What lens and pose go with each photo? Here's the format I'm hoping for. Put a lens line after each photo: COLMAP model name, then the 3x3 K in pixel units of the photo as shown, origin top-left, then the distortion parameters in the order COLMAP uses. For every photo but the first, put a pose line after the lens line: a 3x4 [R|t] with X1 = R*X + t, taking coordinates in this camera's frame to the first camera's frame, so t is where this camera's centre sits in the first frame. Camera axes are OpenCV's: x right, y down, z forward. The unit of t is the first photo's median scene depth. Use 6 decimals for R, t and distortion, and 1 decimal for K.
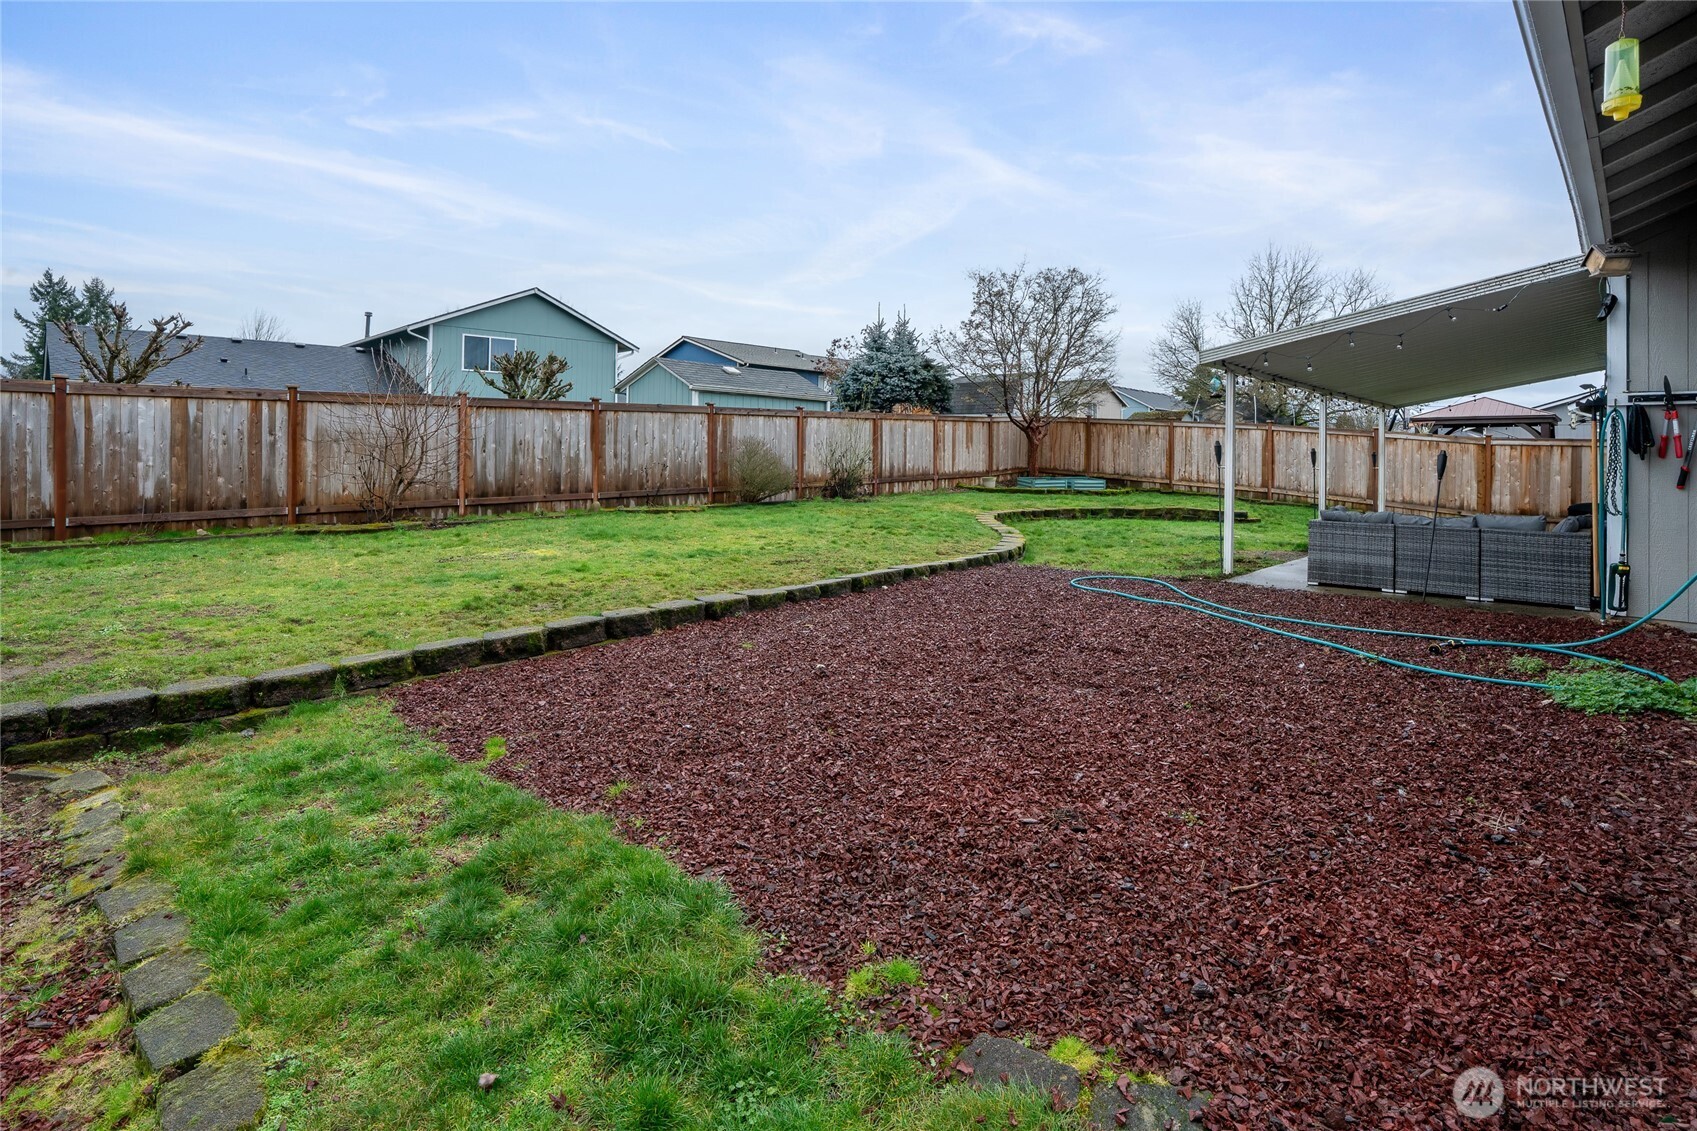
lens RADIAL K [[819.1, 0, 814.0], [0, 819.1, 520.7], [0, 0, 1]] dist [-0.049262, 0.000577]
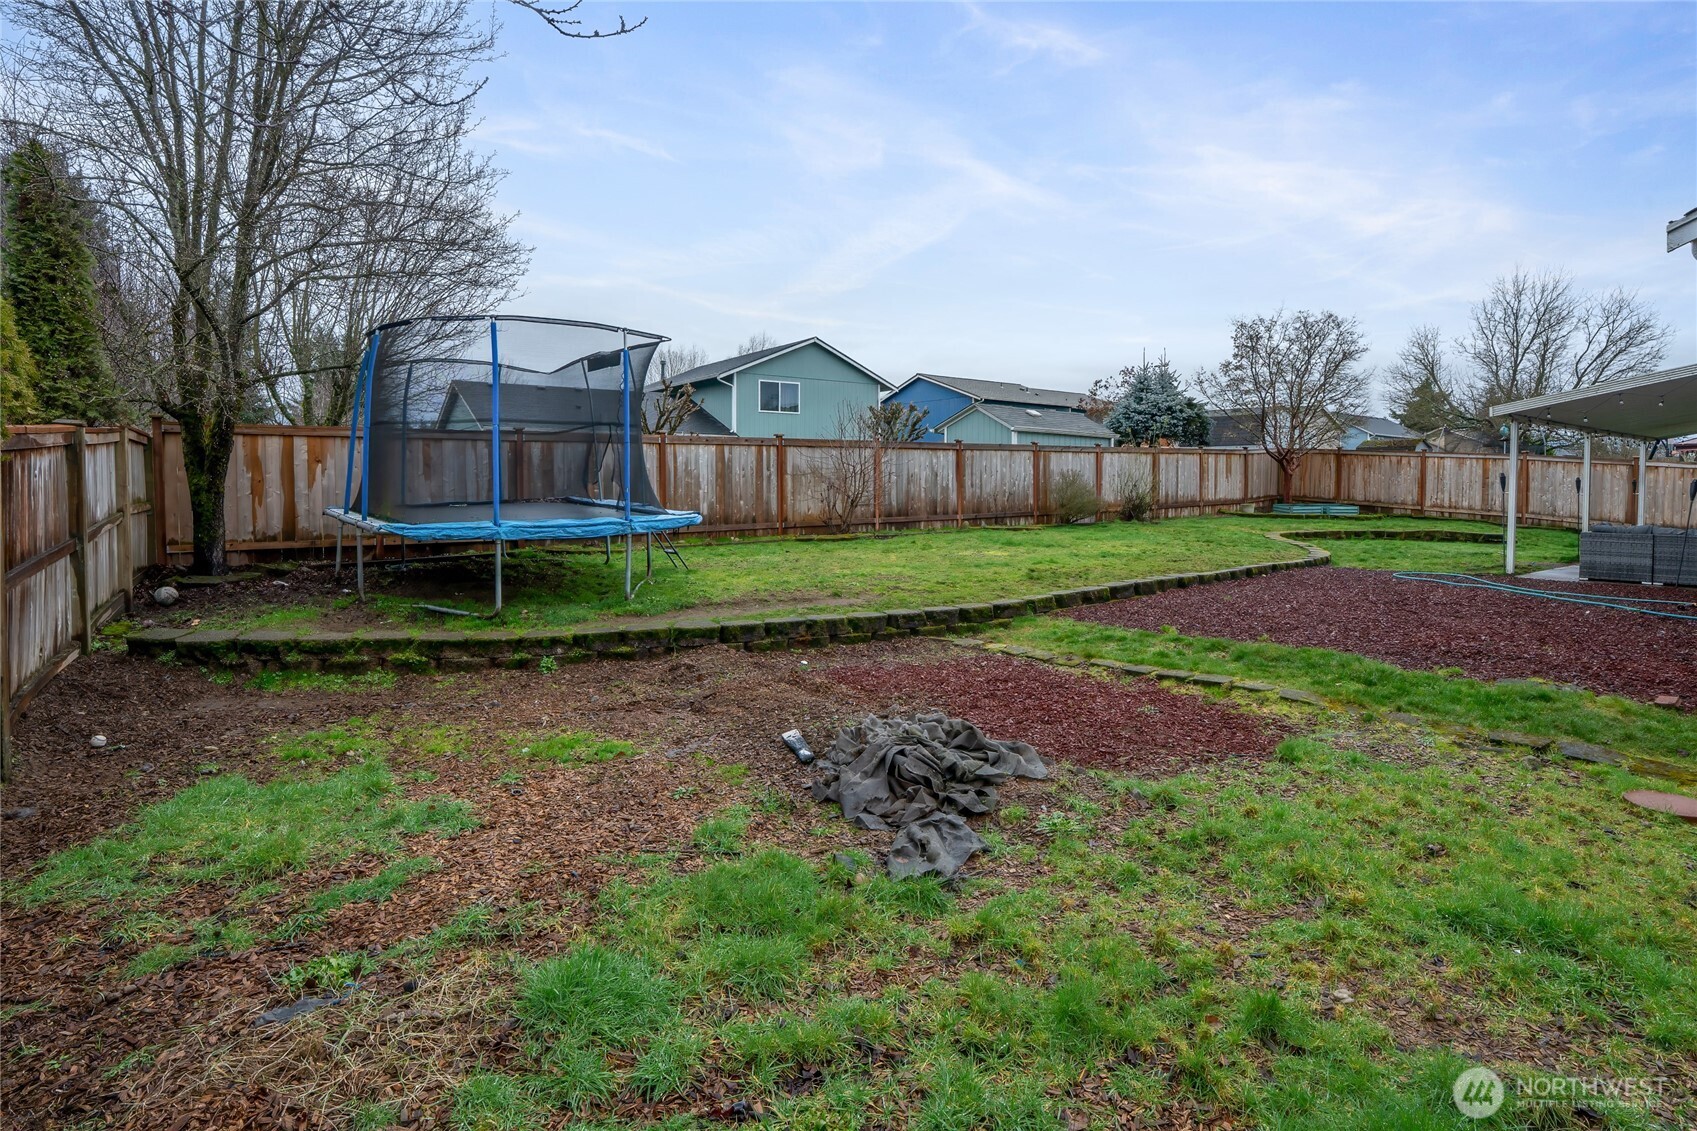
lens RADIAL K [[860.1, 0, 848.5], [0, 860.1, 565.5], [0, 0, 1]] dist [-0.041837, 0.013266]
pose [[0.990480, 0.007980, -0.137425, -0.187413], [-0.006089, 0.999881, 0.014174, 0.020088], [0.137521, -0.013203, 0.990411, -0.259232]]
